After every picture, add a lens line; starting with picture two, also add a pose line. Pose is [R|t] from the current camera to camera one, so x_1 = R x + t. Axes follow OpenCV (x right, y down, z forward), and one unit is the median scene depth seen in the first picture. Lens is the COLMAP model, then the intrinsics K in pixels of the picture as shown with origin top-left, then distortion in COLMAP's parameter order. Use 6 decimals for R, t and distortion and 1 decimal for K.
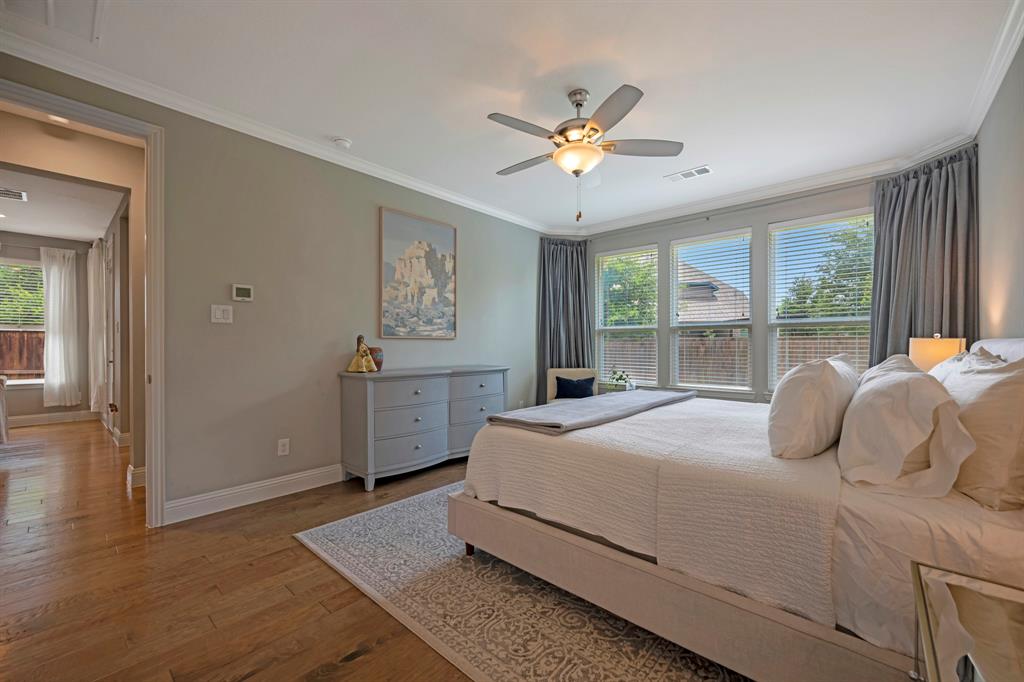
lens RADIAL K [[407.2, 0, 512.7], [0, 407.2, 342.1], [0, 0, 1]] dist [-0.002830, -0.000174]
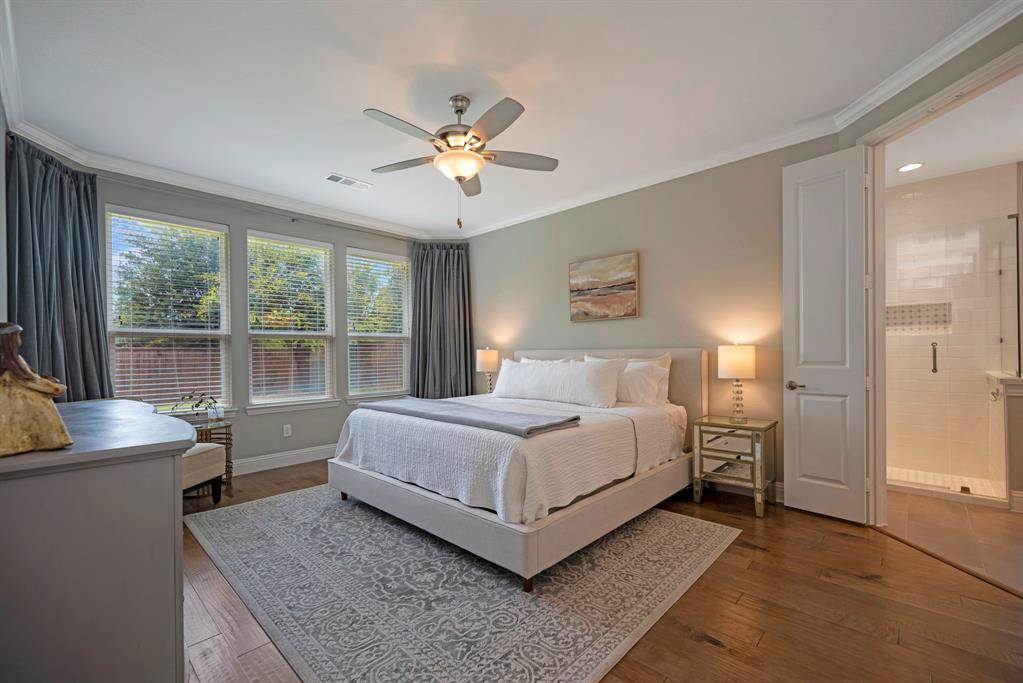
lens RADIAL K [[429.9, 0, 511.8], [0, 429.9, 353.5], [0, 0, 1]] dist [-0.000307, 0.000449]
pose [[0.028481, -0.000318, 0.999594, -0.600102], [0.002509, 0.999997, 0.000247, 0.003178], [-0.999591, 0.002501, 0.028481, 0.580826]]
